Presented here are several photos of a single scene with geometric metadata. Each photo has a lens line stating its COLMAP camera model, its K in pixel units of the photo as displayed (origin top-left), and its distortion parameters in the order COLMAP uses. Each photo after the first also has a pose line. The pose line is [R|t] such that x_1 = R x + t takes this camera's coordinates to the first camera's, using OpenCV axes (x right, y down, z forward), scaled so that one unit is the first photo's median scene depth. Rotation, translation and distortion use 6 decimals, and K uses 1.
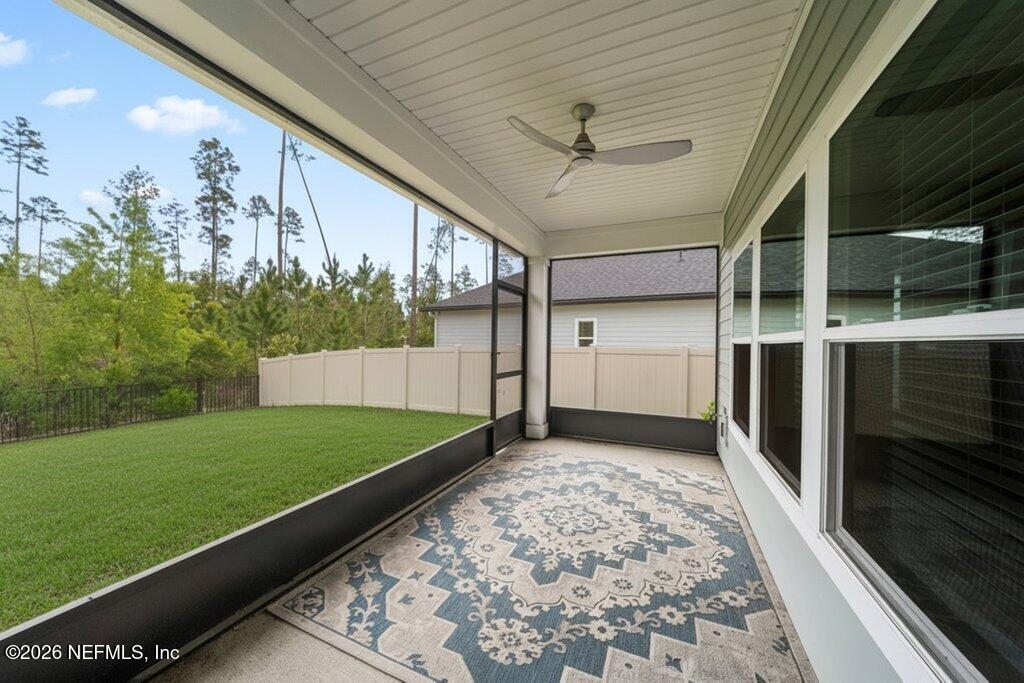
lens RADIAL K [[357.0, 0, 513.4], [0, 357.0, 346.1], [0, 0, 1]] dist [0.010707, -0.004236]
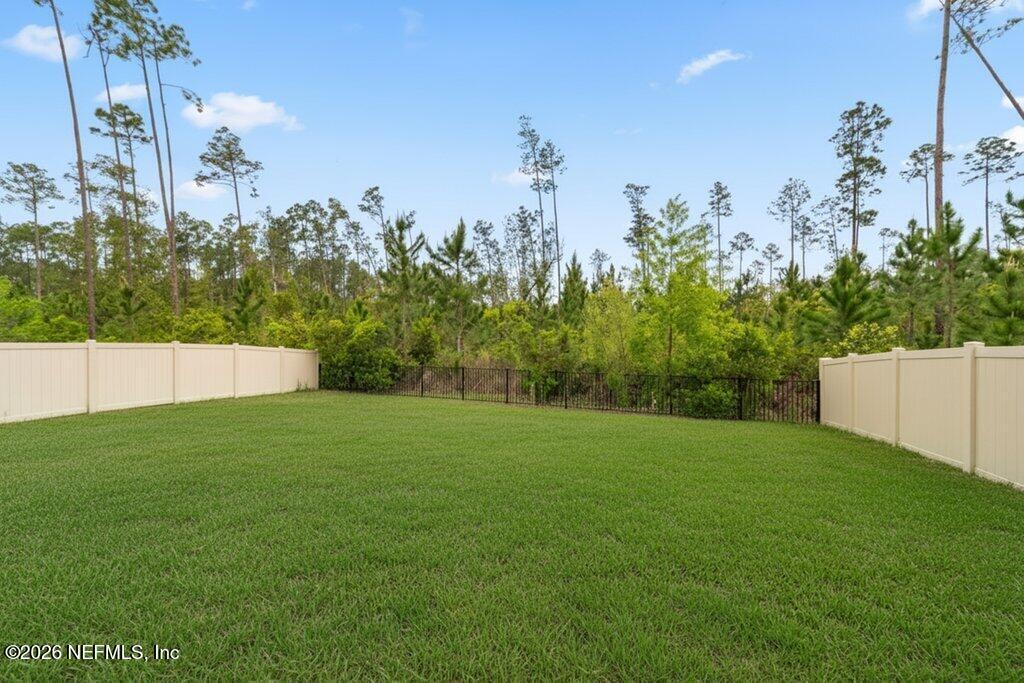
lens RADIAL K [[357.0, 0, 513.4], [0, 357.0, 346.1], [0, 0, 1]] dist [0.010707, -0.004236]
pose [[0.044688, 0.003749, -0.998994, -0.006121], [0.000561, 0.999993, 0.003778, 0.002788], [0.999001, -0.000729, 0.044685, 0.138755]]
